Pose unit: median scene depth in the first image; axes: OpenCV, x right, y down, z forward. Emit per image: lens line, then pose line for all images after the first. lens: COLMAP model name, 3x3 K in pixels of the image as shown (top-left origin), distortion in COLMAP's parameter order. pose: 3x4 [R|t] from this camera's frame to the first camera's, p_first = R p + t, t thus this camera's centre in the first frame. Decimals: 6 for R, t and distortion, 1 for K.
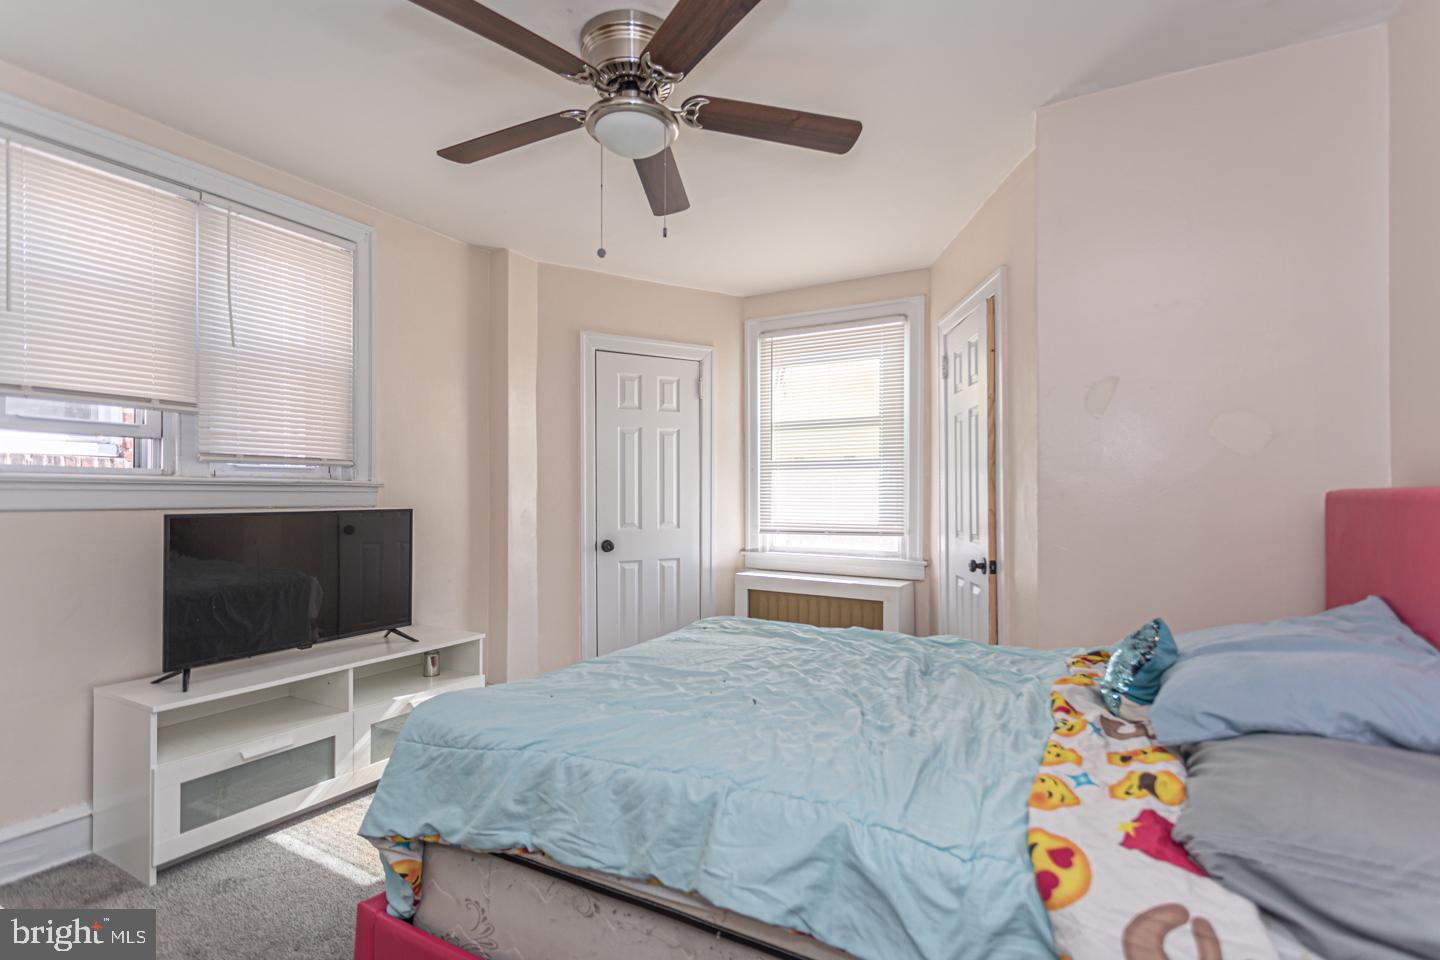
lens RADIAL K [[708.8, 0, 717.0], [0, 708.8, 486.0], [0, 0, 1]] dist [0.003077, 0.001558]
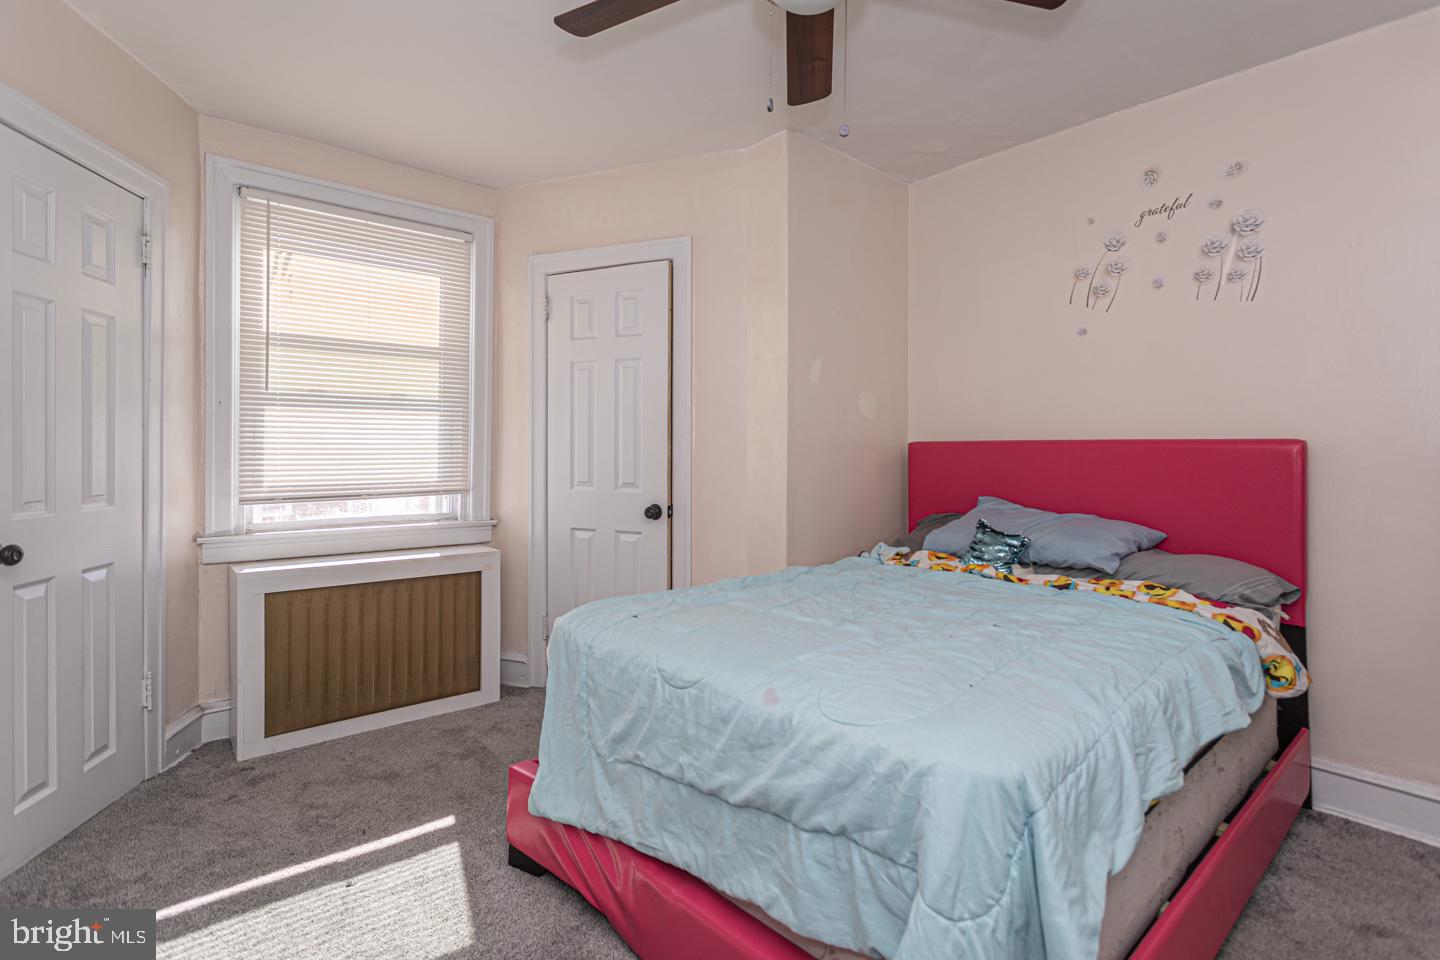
lens RADIAL K [[719.6, 0, 720.2], [0, 719.6, 450.5], [0, 0, 1]] dist [0.000167, 0.000146]
pose [[0.313231, 0.002222, 0.949674, -0.450434], [-0.009878, 0.999951, 0.000918, 0.014926], [-0.949626, -0.009668, 0.313238, 0.430123]]
